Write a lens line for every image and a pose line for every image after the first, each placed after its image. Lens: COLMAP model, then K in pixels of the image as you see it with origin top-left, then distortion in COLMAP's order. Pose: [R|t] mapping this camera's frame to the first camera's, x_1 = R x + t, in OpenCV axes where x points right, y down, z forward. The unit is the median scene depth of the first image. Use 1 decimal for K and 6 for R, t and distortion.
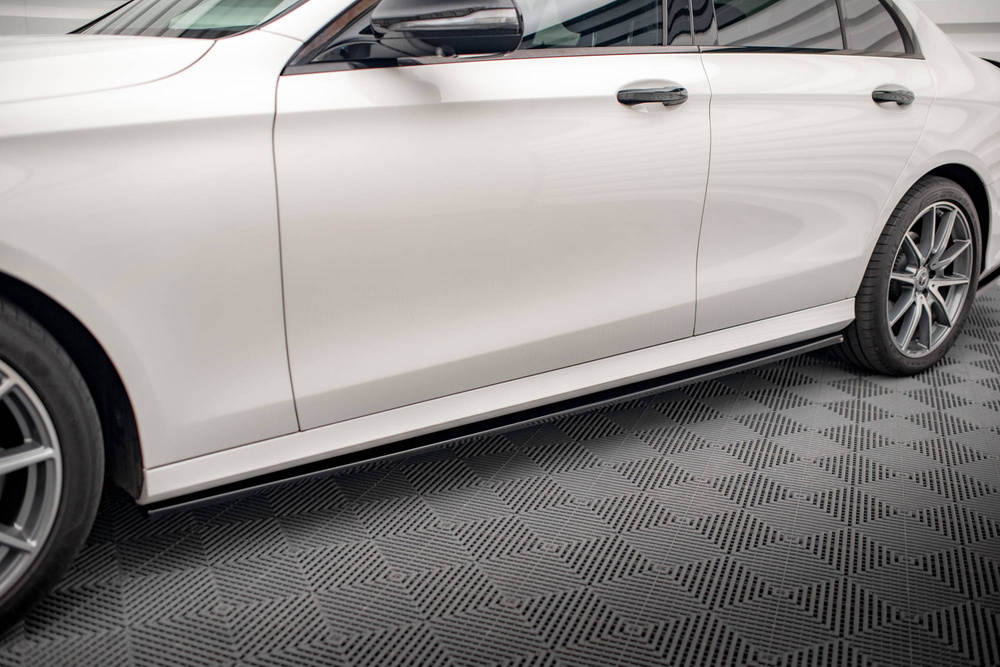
lens RADIAL K [[964.4, 0, 500.0], [0, 964.4, 333.5], [0, 0, 1]] dist [-0.069858, 0.017793]
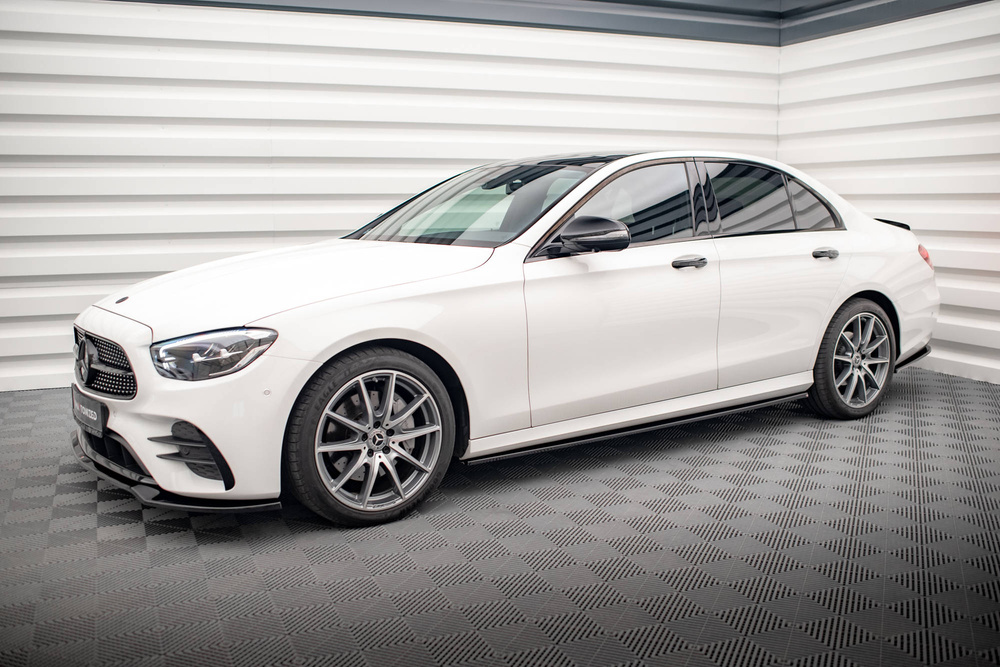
lens RADIAL K [[964.4, 0, 500.0], [0, 964.4, 333.5], [0, 0, 1]] dist [-0.069858, 0.017793]
pose [[0.999098, -0.028789, -0.031219, -0.127225], [0.024185, 0.990001, -0.138972, 0.118667], [0.034908, 0.138092, 0.989804, -0.701033]]
